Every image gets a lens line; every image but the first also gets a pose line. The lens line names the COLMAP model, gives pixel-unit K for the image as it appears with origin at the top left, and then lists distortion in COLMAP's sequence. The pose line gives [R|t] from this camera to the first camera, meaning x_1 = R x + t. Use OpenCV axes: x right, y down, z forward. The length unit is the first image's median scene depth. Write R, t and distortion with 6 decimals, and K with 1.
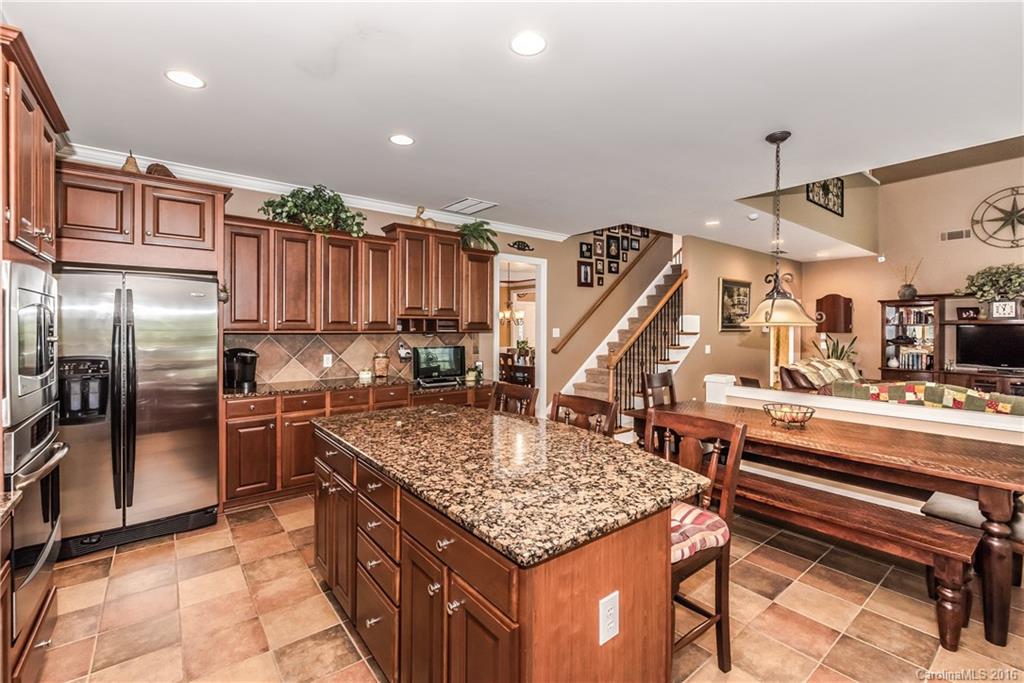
lens RADIAL K [[446.2, 0, 511.6], [0, 446.2, 331.3], [0, 0, 1]] dist [0.002160, -0.000005]
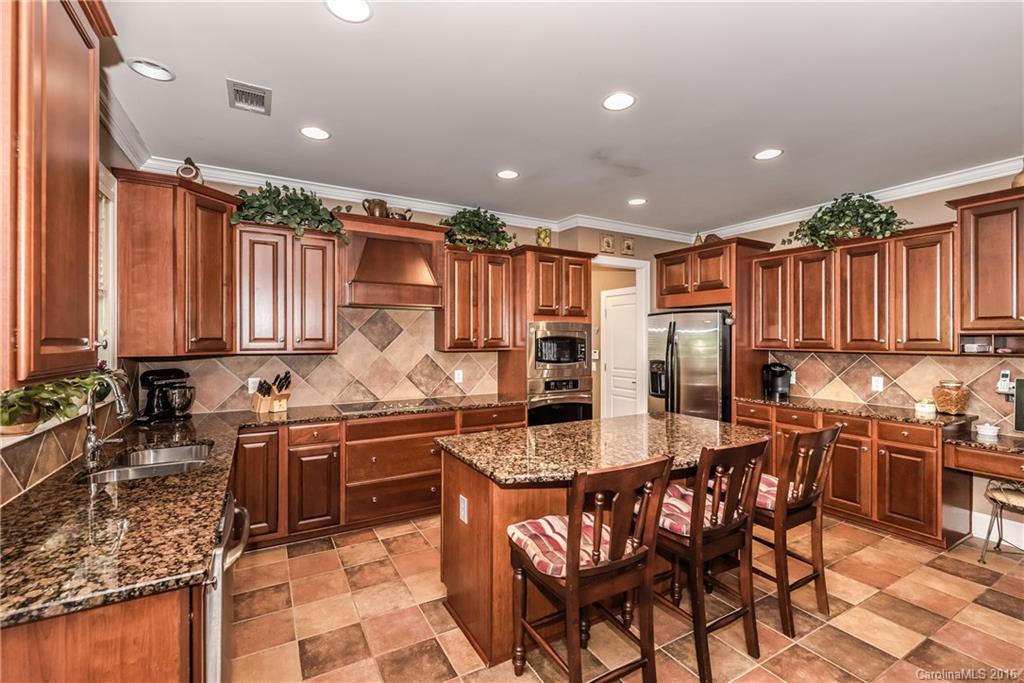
lens RADIAL K [[446.2, 0, 513.8], [0, 446.2, 341.6], [0, 0, 1]] dist [0.002160, -0.000005]
pose [[-0.136164, 0.001185, -0.990686, 0.565803], [-0.008303, 0.999963, 0.002338, -0.013826], [0.990652, 0.008544, -0.136149, 0.421753]]
